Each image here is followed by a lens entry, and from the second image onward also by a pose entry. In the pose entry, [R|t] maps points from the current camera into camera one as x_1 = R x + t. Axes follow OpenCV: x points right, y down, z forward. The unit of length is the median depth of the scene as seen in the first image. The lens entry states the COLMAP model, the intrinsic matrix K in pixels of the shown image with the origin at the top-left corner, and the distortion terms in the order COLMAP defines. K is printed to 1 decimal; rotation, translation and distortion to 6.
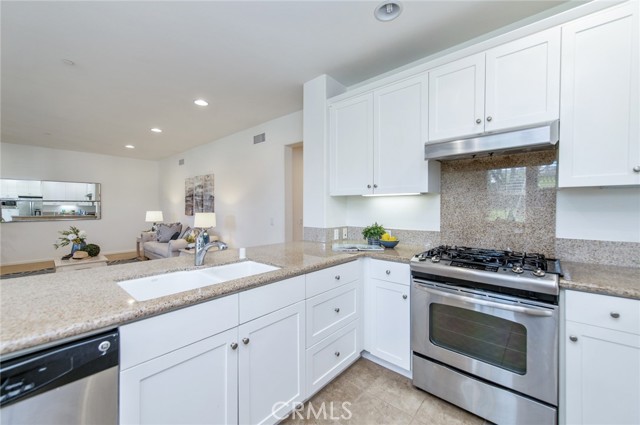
lens RADIAL K [[251.8, 0, 322.2], [0, 251.8, 211.1], [0, 0, 1]] dist [0.009241, -0.000224]
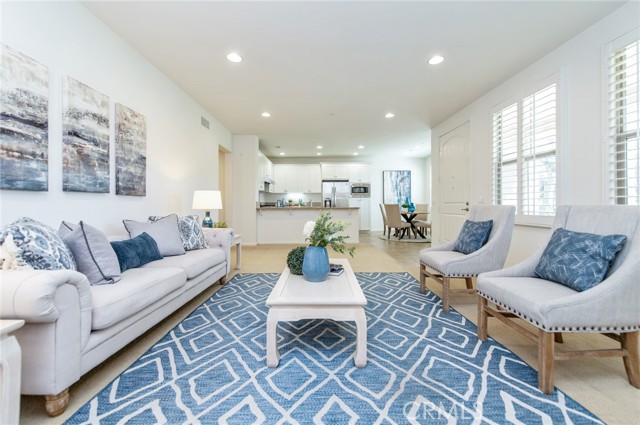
lens RADIAL K [[255.8, 0, 320.9], [0, 255.8, 204.0], [0, 0, 1]] dist [0.008198, -0.000187]
pose [[-0.675464, 0.003618, 0.737384, -2.551279], [0.013353, 0.999884, 0.007325, 0.091060], [-0.737272, 0.014794, -0.675434, 2.562123]]
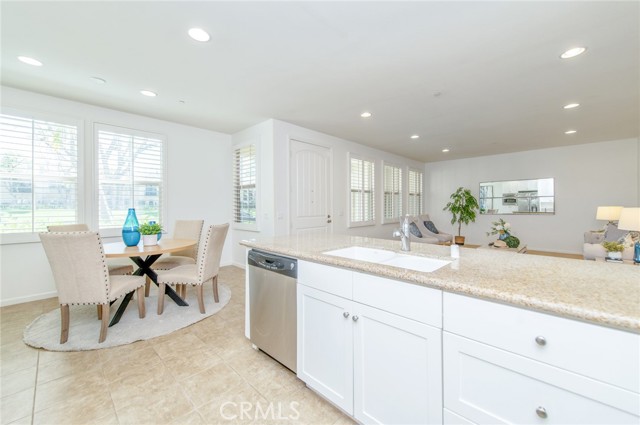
lens RADIAL K [[255.8, 0, 320.9], [0, 255.8, 204.0], [0, 0, 1]] dist [0.008198, -0.000187]
pose [[-0.049842, -0.009521, -0.998712, 0.425530], [-0.009611, 0.999913, -0.009052, 0.023515], [0.998711, 0.009147, -0.049929, 0.489312]]
